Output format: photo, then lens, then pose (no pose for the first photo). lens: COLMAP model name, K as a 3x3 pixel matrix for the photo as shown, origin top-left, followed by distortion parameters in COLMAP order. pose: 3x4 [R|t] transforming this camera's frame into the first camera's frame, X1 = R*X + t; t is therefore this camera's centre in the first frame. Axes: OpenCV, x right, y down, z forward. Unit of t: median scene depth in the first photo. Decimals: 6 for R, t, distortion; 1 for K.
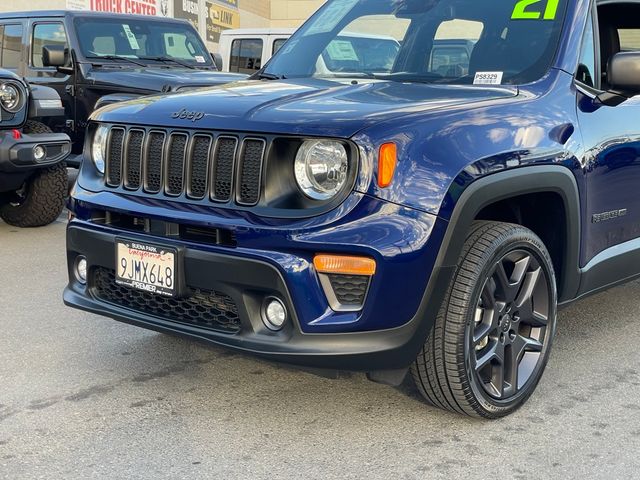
lens RADIAL K [[982.1, 0, 344.8], [0, 982.1, 261.6], [0, 0, 1]] dist [0.126833, 0.006367]
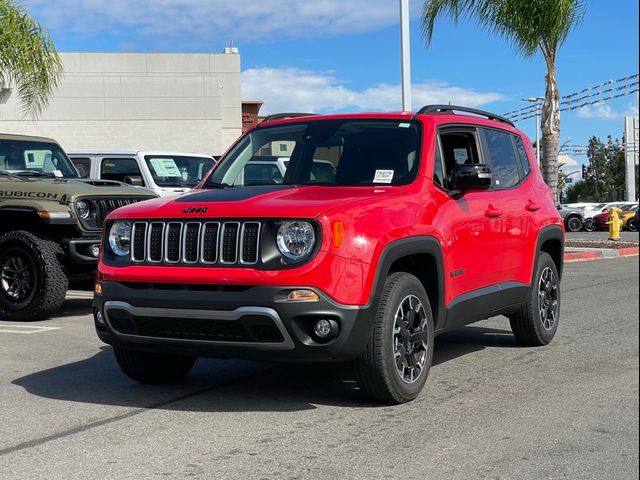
lens RADIAL K [[1120.3, 0, 319.9], [0, 1120.3, 240.6], [0, 0, 1]] dist [0.115478, 0.085397]
pose [[0.978305, -0.035869, 0.204039, -0.325700], [0.064973, 0.988329, -0.137786, 0.143854], [-0.196715, 0.148054, 0.969218, -0.684996]]
